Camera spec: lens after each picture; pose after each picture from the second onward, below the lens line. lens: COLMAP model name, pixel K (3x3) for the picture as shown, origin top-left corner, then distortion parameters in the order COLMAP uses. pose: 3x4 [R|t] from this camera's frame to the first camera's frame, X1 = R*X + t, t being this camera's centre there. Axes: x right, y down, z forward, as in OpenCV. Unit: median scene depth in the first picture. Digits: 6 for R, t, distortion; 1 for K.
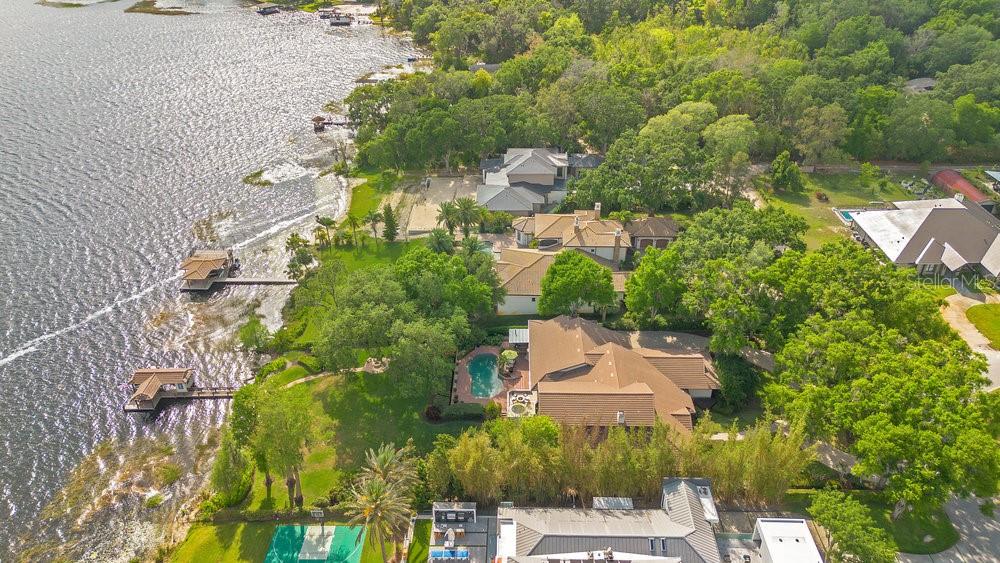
lens RADIAL K [[711.8, 0, 500.0], [0, 711.8, 281.5], [0, 0, 1]] dist [0.066804, -0.071929]
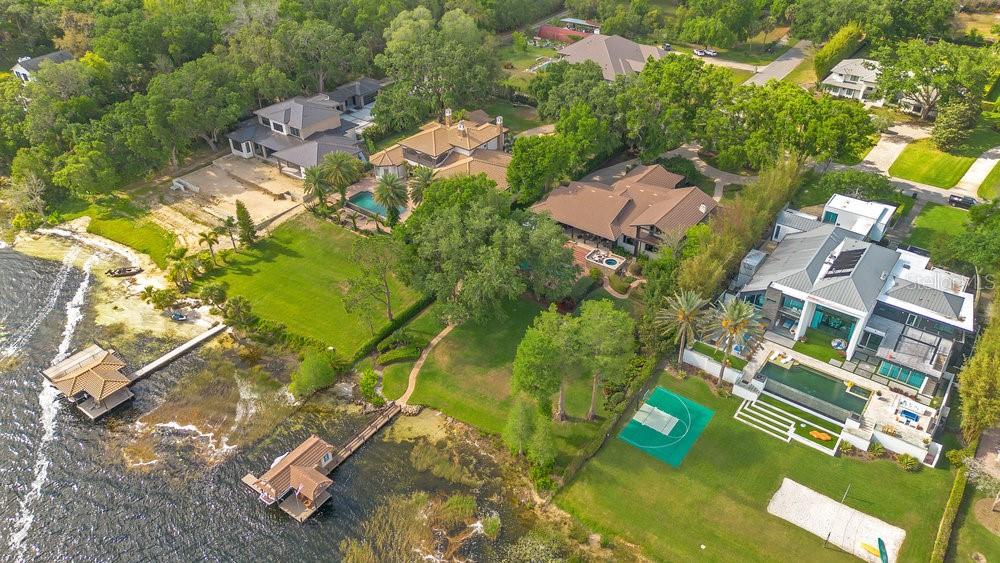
lens RADIAL K [[711.8, 0, 500.0], [0, 711.8, 281.5], [0, 0, 1]] dist [0.066804, -0.071929]
pose [[0.581337, -0.460682, 0.670686, -0.560231], [0.430323, 0.873642, 0.227093, -0.082924], [-0.690557, 0.156594, 0.706123, 0.220108]]
